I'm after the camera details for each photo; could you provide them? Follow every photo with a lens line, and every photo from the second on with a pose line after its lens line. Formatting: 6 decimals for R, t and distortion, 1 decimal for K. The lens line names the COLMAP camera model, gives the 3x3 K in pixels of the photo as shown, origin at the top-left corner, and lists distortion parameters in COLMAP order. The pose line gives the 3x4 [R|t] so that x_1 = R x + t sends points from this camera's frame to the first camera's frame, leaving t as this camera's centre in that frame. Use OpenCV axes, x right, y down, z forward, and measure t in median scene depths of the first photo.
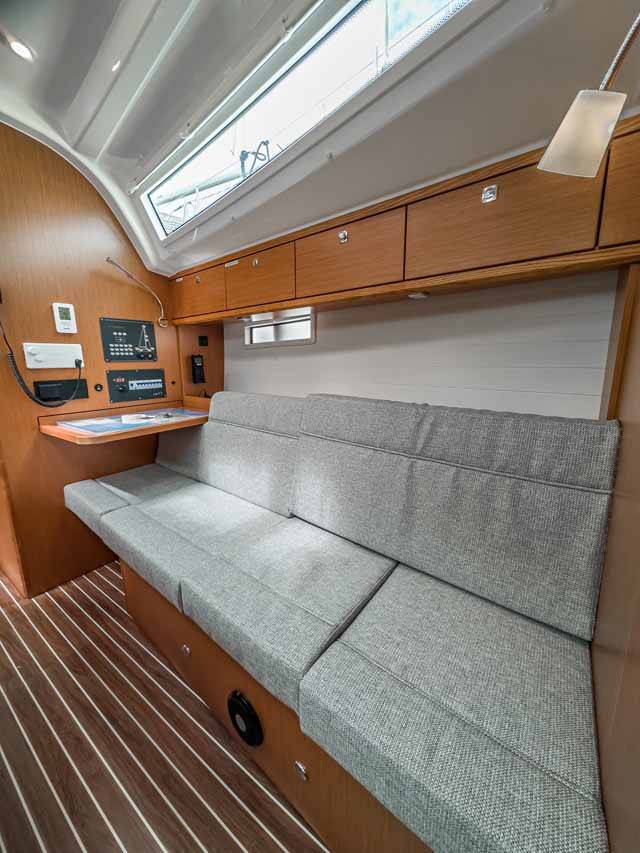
lens RADIAL K [[341.3, 0, 319.1], [0, 341.3, 425.4], [0, 0, 1]] dist [-0.006728, 0.000121]
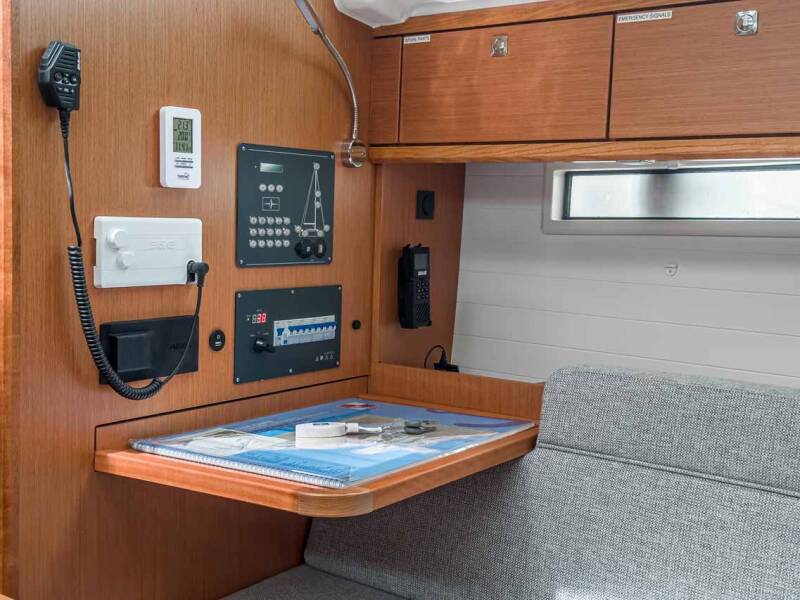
lens RADIAL K [[1133.2, 0, 400.5], [0, 1133.2, 299.5], [0, 0, 1]] dist [0.168748, 0.000000]
pose [[0.998397, 0.037948, 0.041992, -0.477675], [-0.033039, 0.993159, -0.111994, -0.026791], [-0.045955, 0.110427, 0.992821, -0.151481]]
